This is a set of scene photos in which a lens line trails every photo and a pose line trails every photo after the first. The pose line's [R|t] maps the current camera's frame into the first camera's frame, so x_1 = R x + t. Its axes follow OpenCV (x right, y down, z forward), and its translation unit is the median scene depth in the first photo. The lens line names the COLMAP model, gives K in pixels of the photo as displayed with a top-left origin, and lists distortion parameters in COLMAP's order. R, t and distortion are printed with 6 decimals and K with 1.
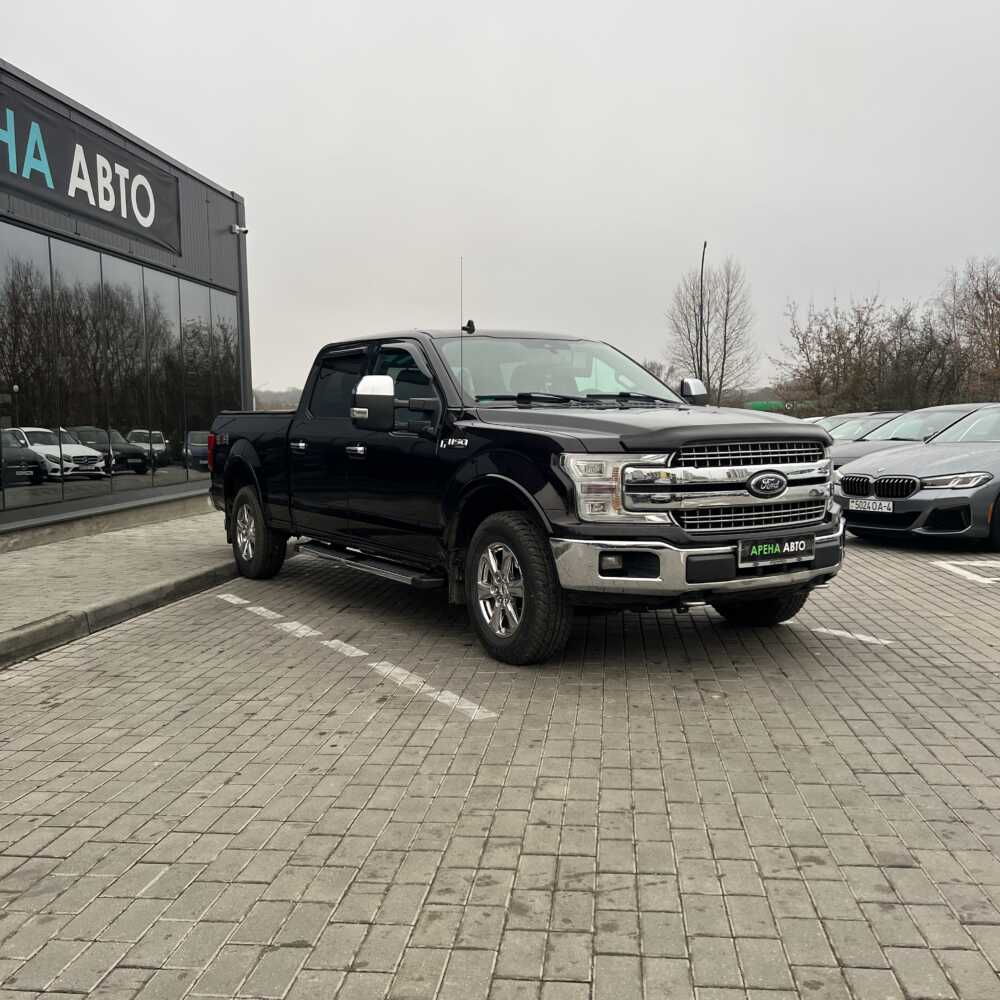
lens RADIAL K [[983.0, 0, 494.3], [0, 983.0, 503.4], [0, 0, 1]] dist [0.069140, -0.089007]
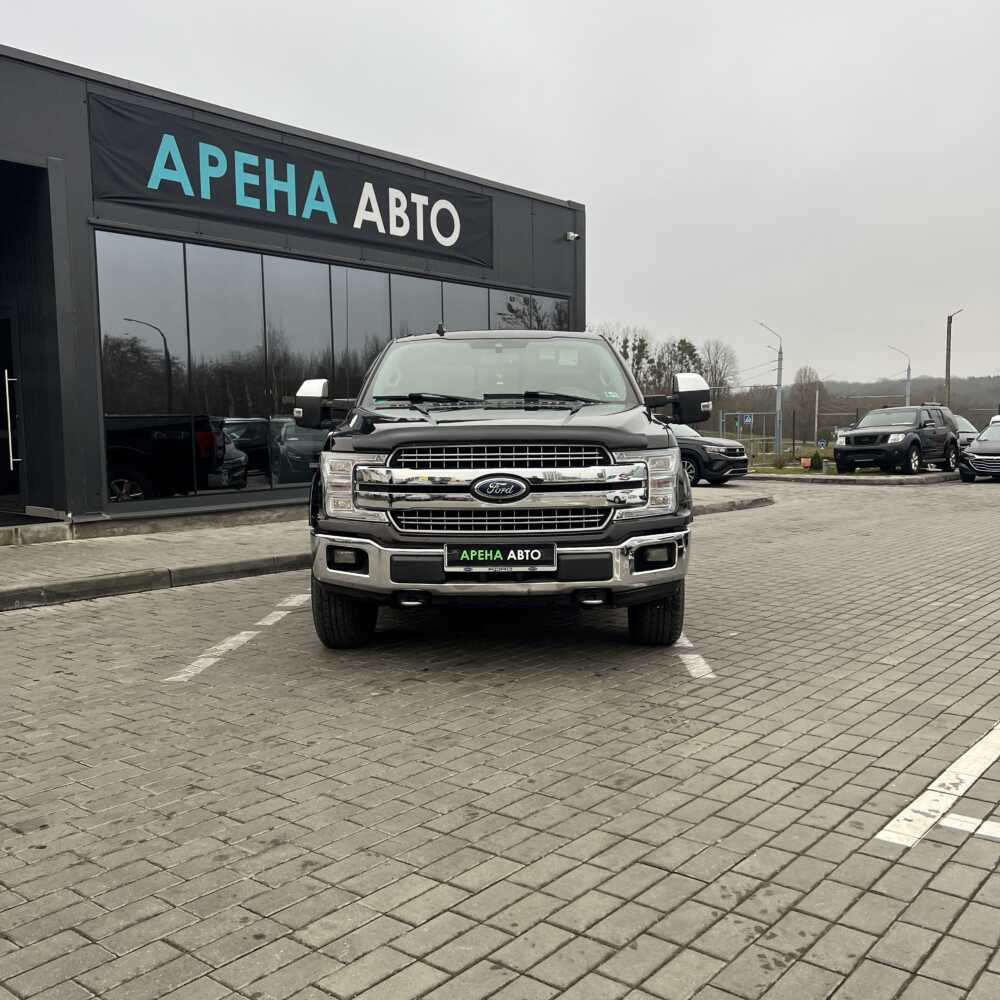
lens RADIAL K [[972.6, 0, 501.8], [0, 972.6, 511.5], [0, 0, 1]] dist [0.189297, -0.473661]
pose [[0.849602, 0.051398, -0.524913, 0.774652], [-0.043311, 0.998678, 0.027687, -0.023331], [0.525643, -0.000789, 0.850705, 0.190940]]
